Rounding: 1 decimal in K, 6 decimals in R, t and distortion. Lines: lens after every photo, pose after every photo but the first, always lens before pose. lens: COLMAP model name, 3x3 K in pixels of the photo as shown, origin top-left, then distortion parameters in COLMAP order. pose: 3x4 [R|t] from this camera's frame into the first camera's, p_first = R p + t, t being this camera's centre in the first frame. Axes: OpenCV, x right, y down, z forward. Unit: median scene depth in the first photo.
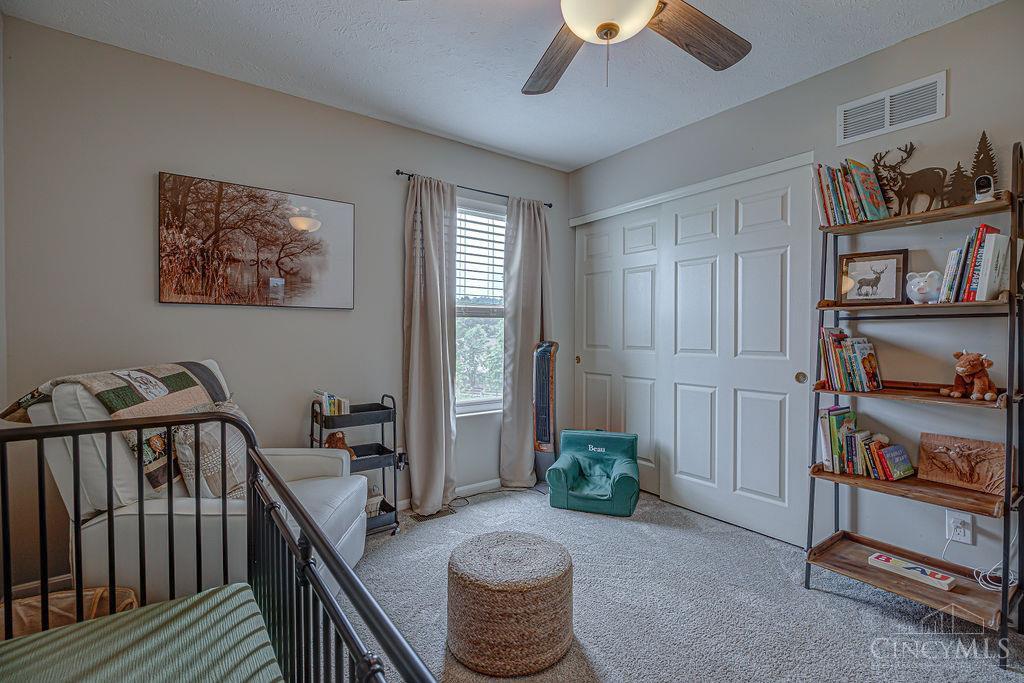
lens RADIAL K [[466.9, 0, 498.5], [0, 466.9, 345.7], [0, 0, 1]] dist [-0.005567, -0.000708]
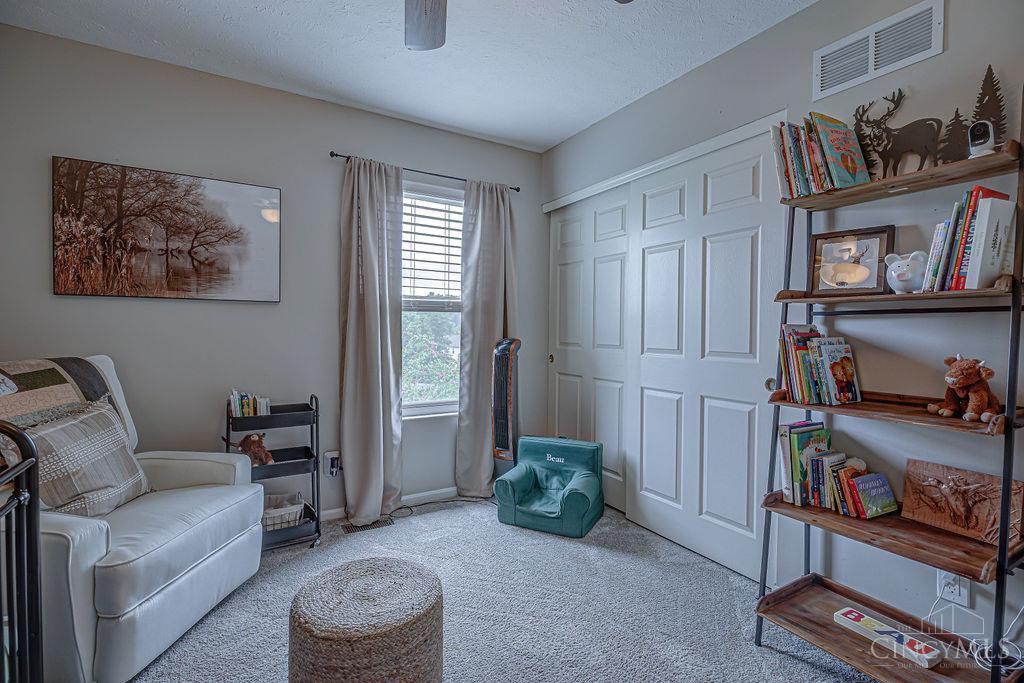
lens RADIAL K [[466.9, 0, 500.8], [0, 466.9, 344.4], [0, 0, 1]] dist [-0.005567, -0.000708]
pose [[0.995810, 0.009188, -0.090980, 0.239695], [-0.008701, 0.999946, 0.005750, -0.003826], [0.091028, -0.004935, 0.995836, 0.127191]]
